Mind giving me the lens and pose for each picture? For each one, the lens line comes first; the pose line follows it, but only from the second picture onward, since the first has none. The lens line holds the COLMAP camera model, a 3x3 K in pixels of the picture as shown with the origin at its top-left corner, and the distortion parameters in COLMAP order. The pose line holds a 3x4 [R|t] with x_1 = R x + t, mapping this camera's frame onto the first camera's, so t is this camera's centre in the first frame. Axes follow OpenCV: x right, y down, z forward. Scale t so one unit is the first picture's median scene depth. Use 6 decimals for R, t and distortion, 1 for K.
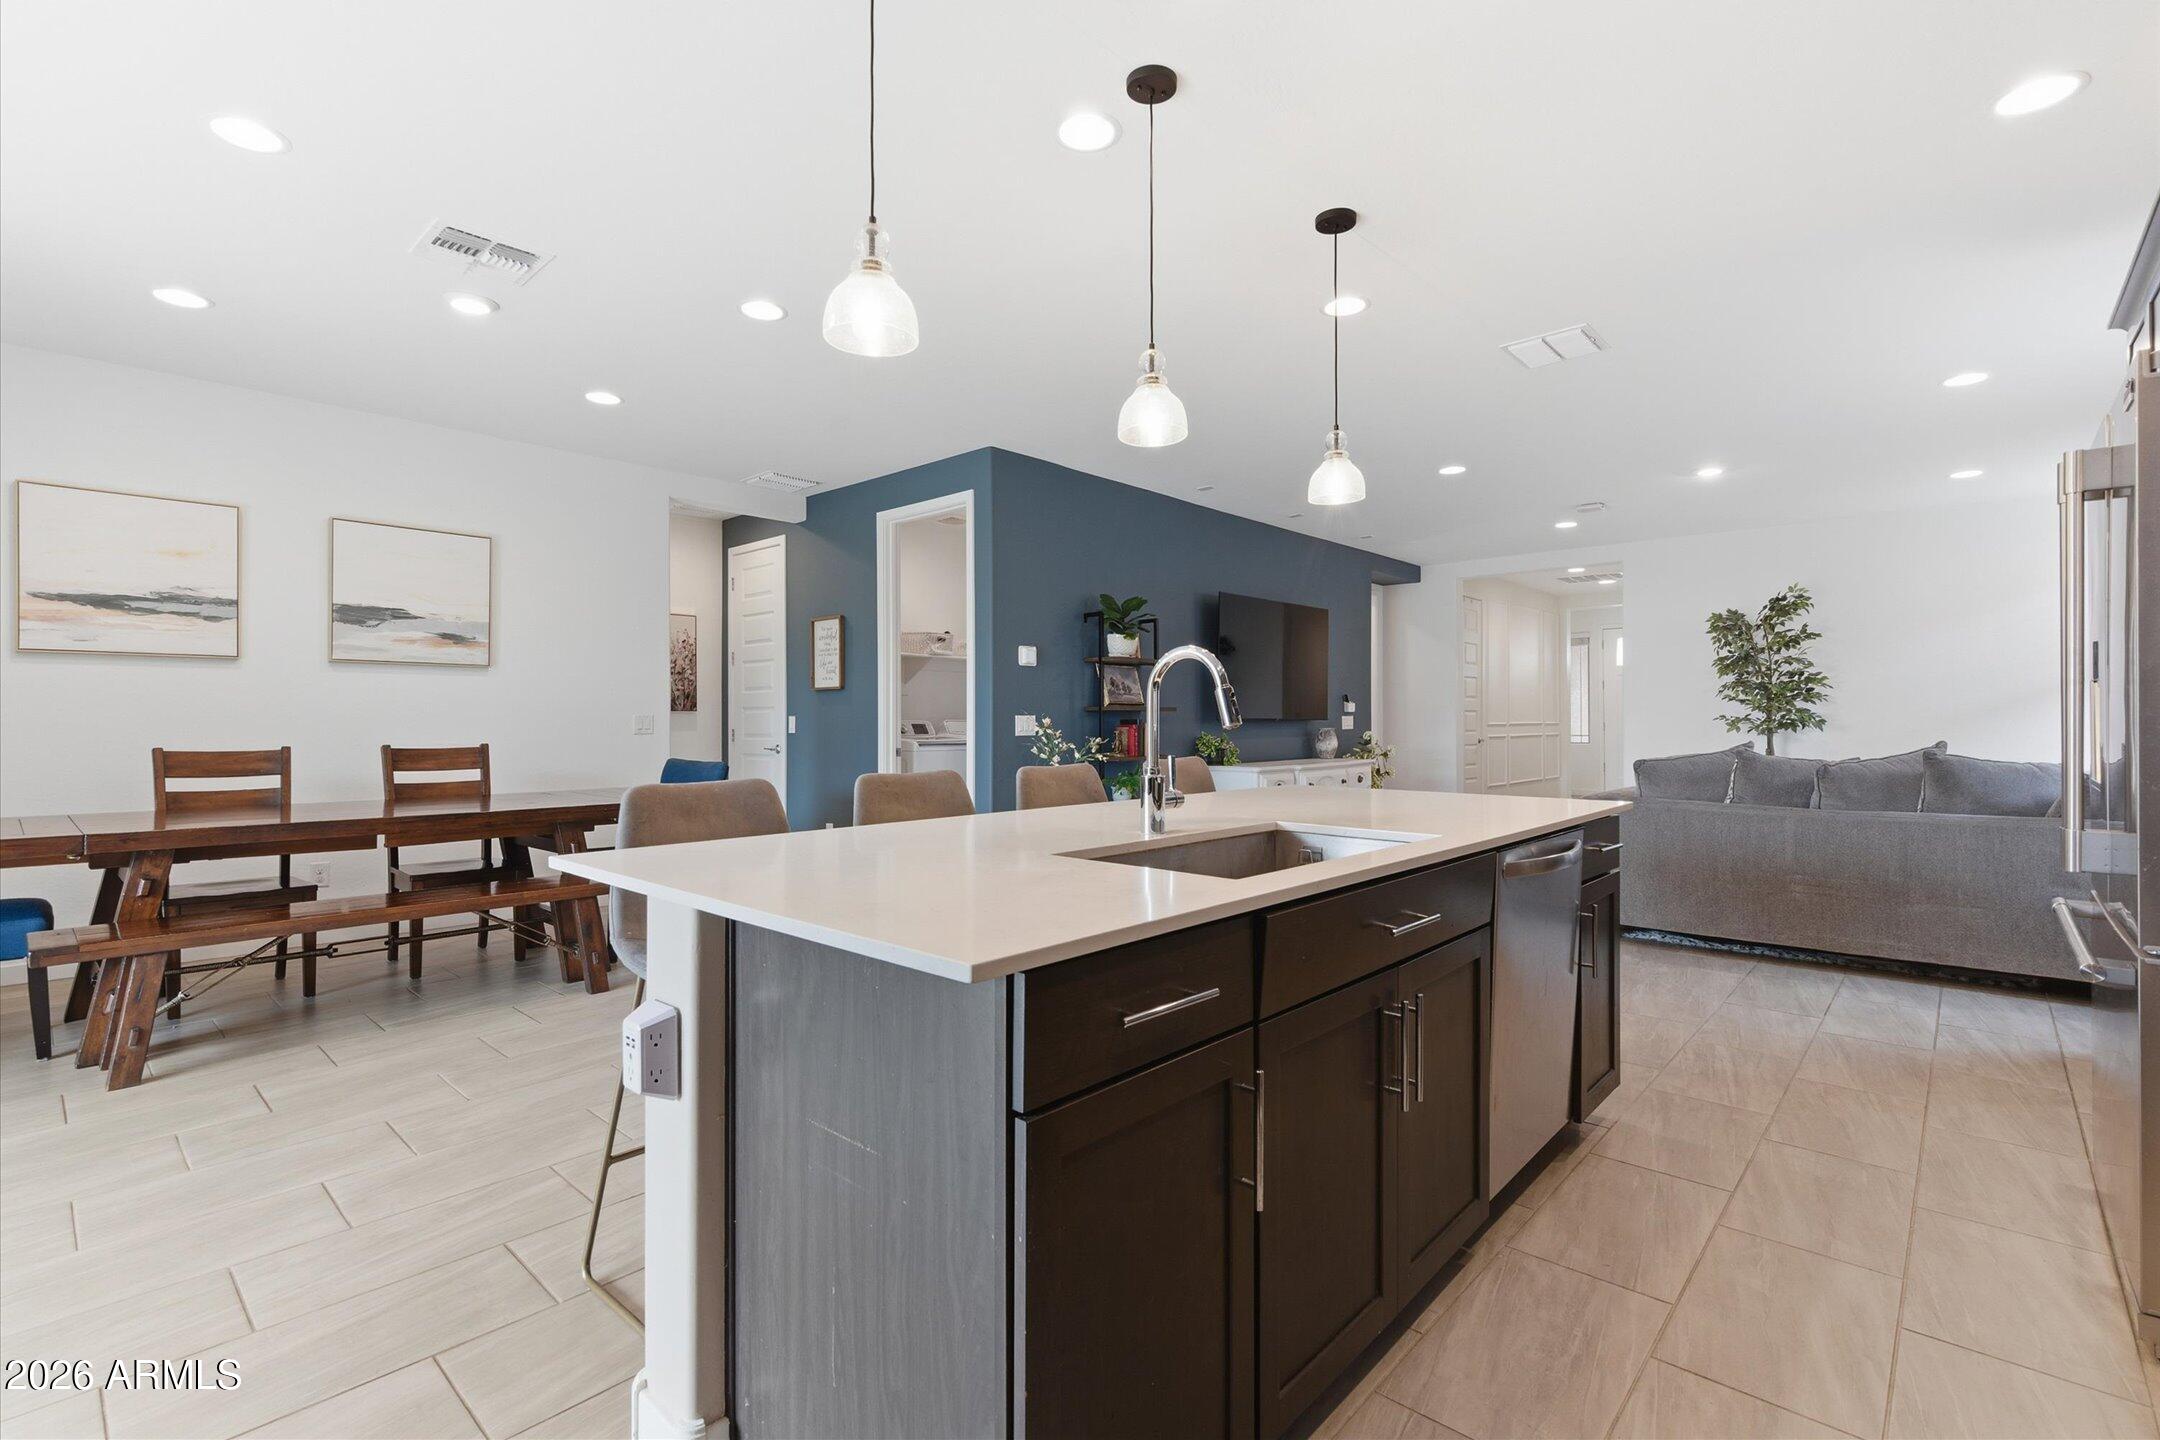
lens RADIAL K [[979.9, 0, 1069.7], [0, 979.9, 719.2], [0, 0, 1]] dist [-0.001146, -0.001131]
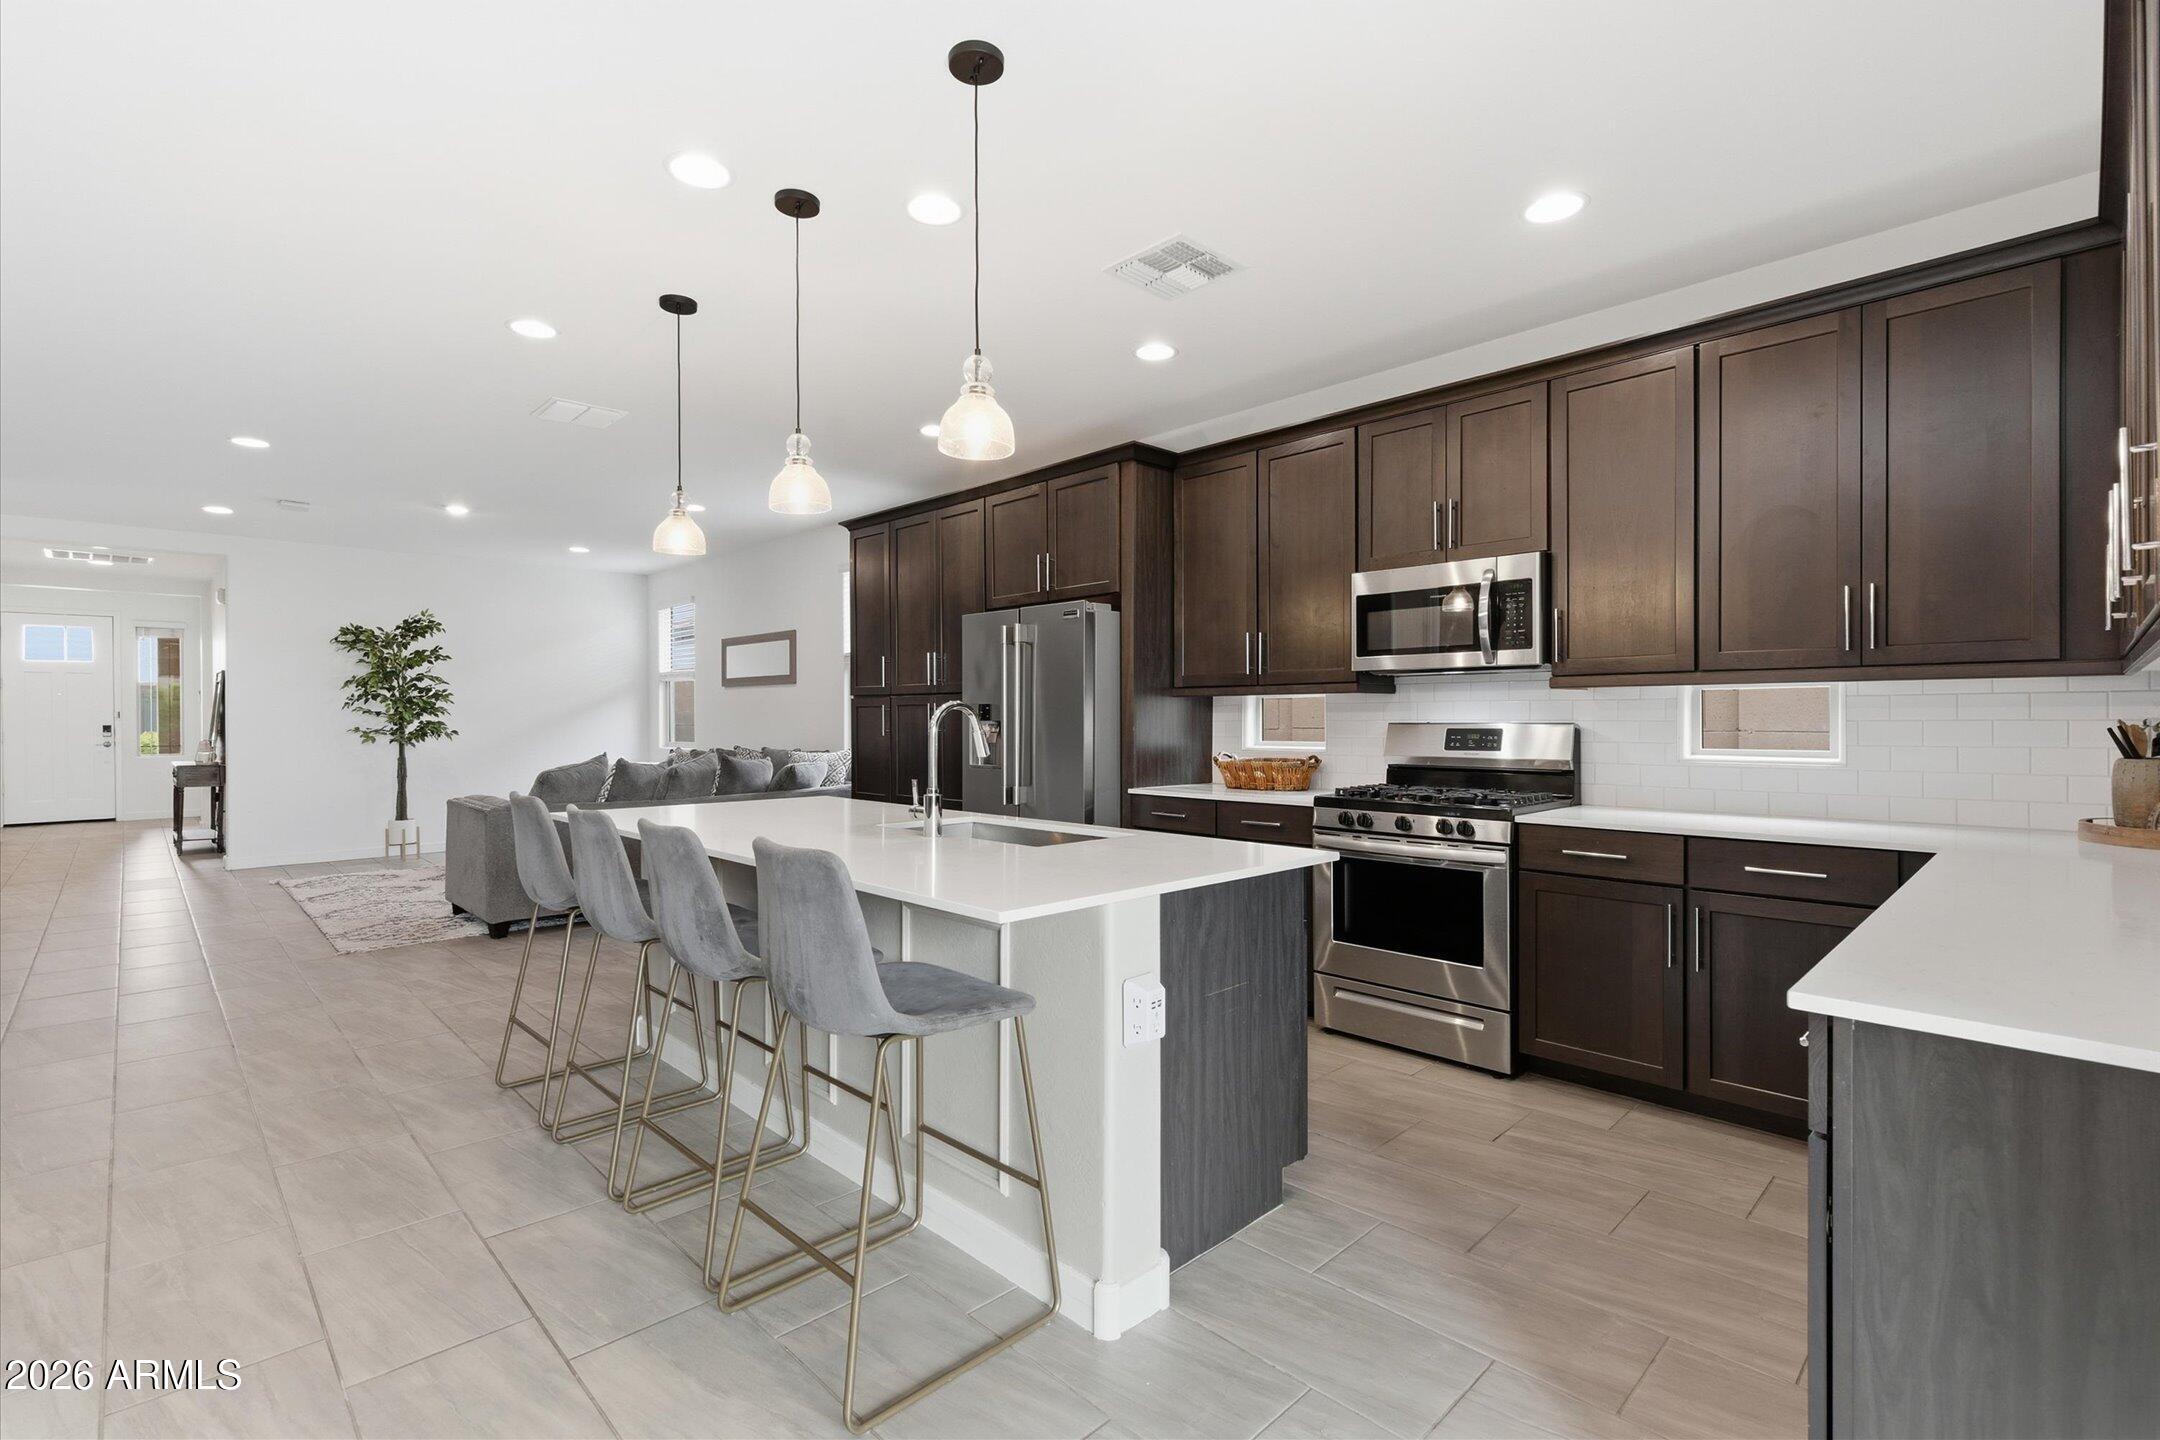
lens RADIAL K [[979.9, 0, 1089.3], [0, 979.9, 720.7], [0, 0, 1]] dist [-0.001146, -0.001131]
pose [[0.054396, 0.002828, 0.998515, -0.510786], [-0.002564, 0.999993, -0.002693, -0.015968], [-0.998516, -0.002414, 0.054403, 0.286181]]
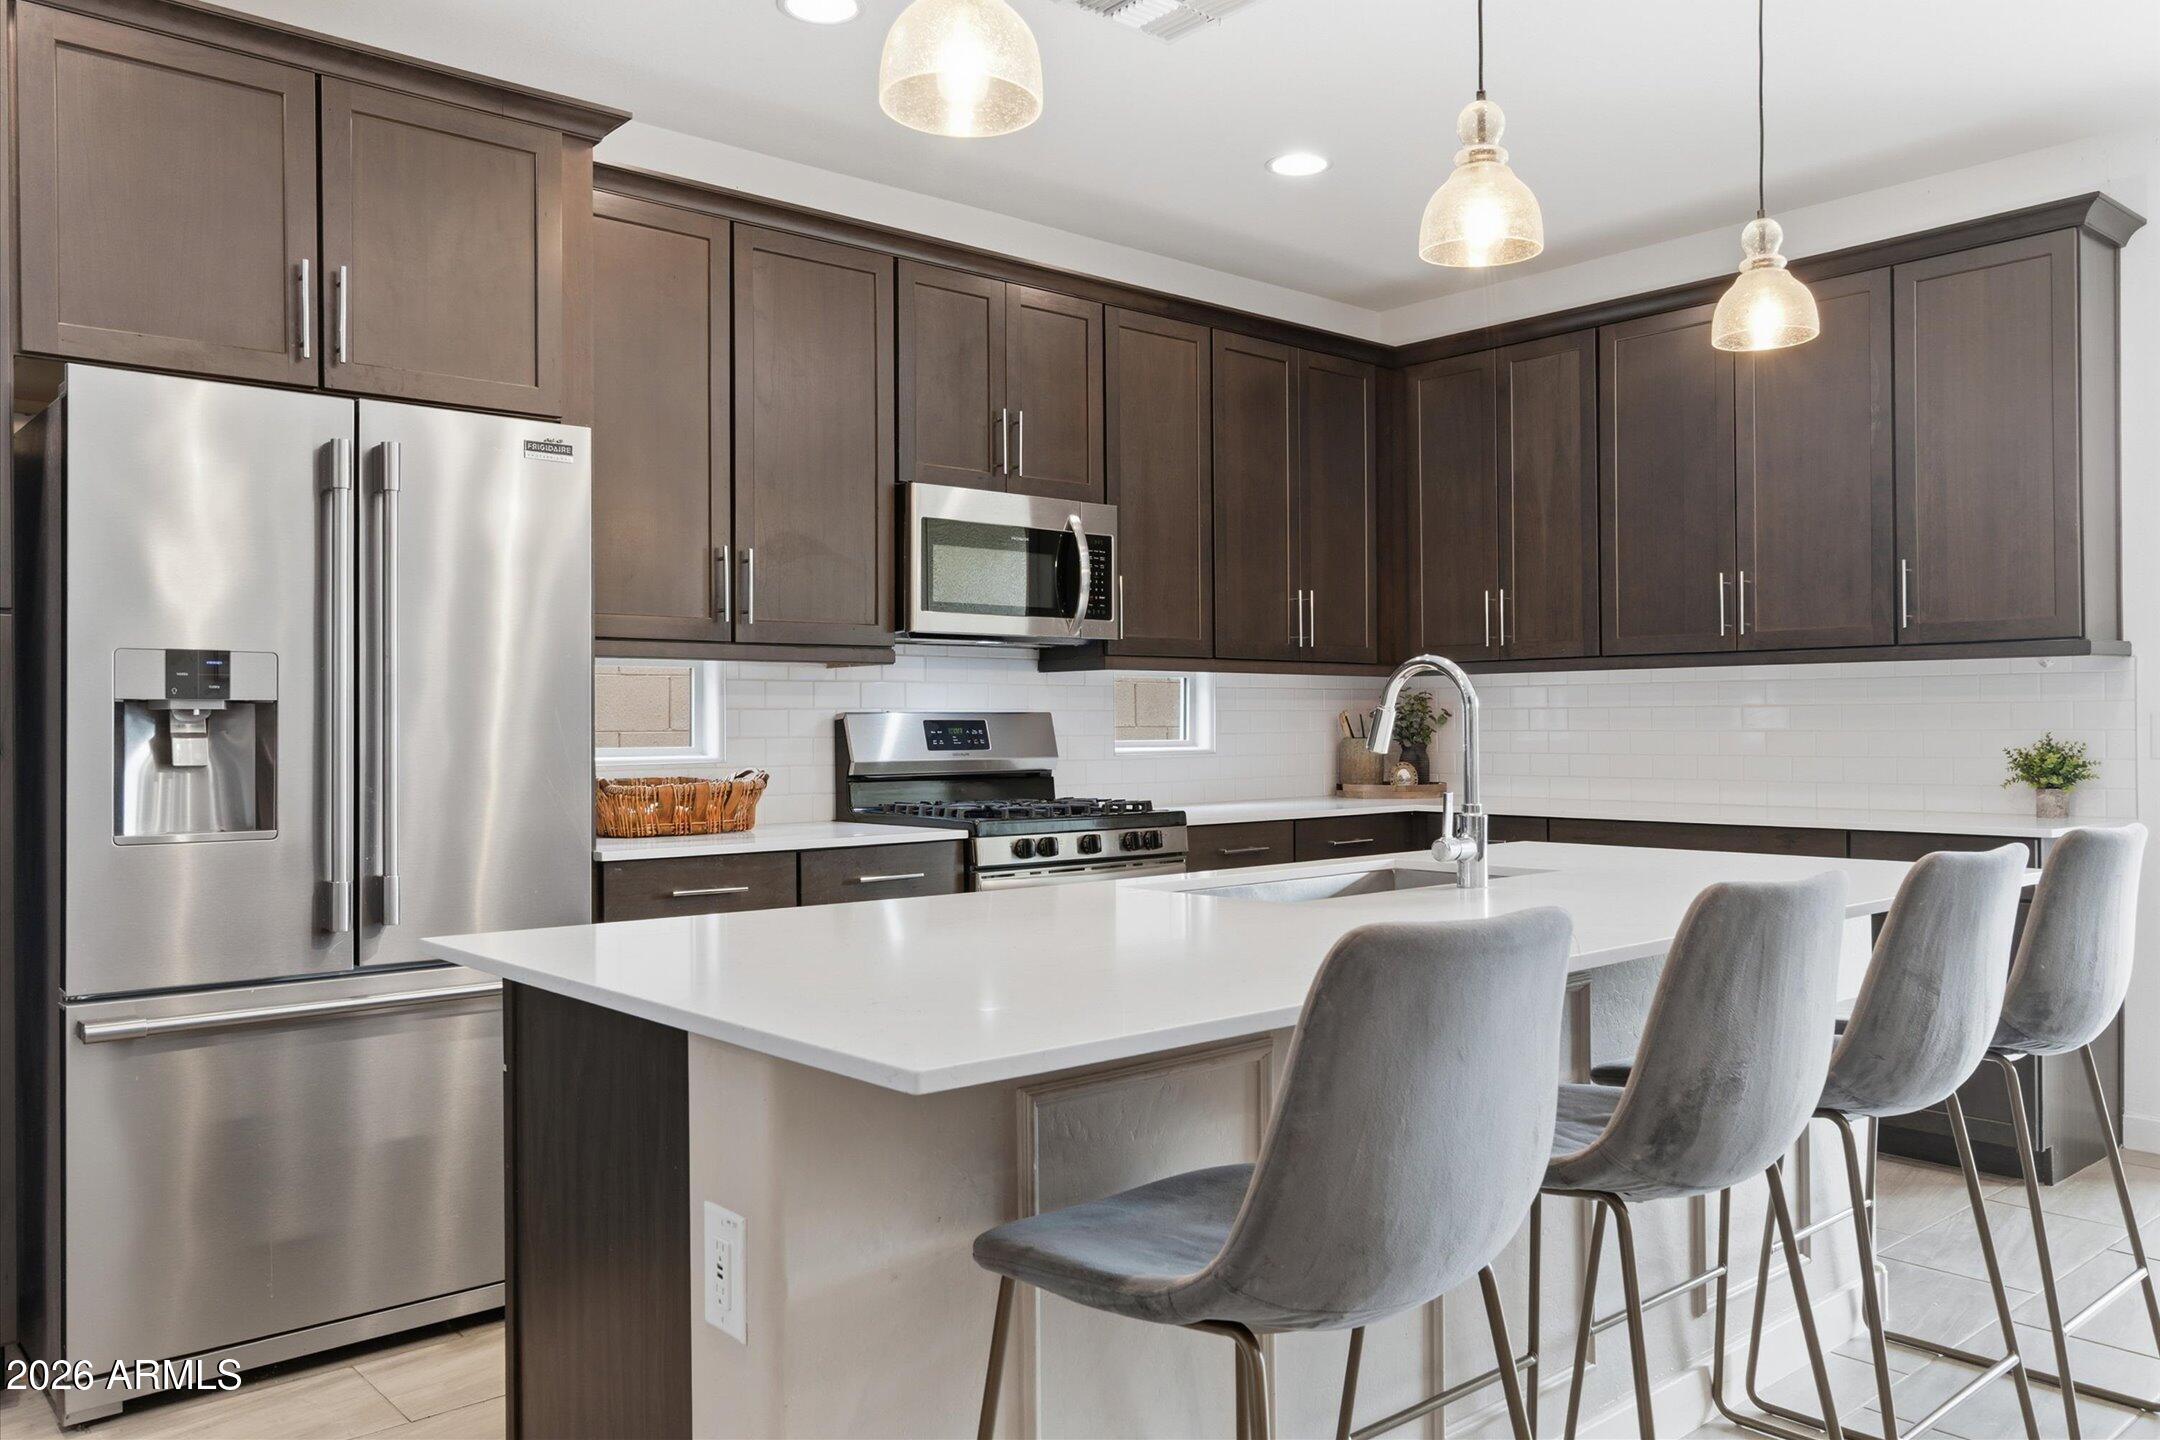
lens RADIAL K [[1641.1, 0, 1080.5], [0, 1641.1, 716.9], [0, 0, 1]] dist [-0.040688, 0.031087]
pose [[-0.994312, 0.008511, 0.106170, 0.103591], [0.007769, 0.999942, -0.007399, -0.006851], [-0.106227, -0.006532, -0.994320, 0.950446]]
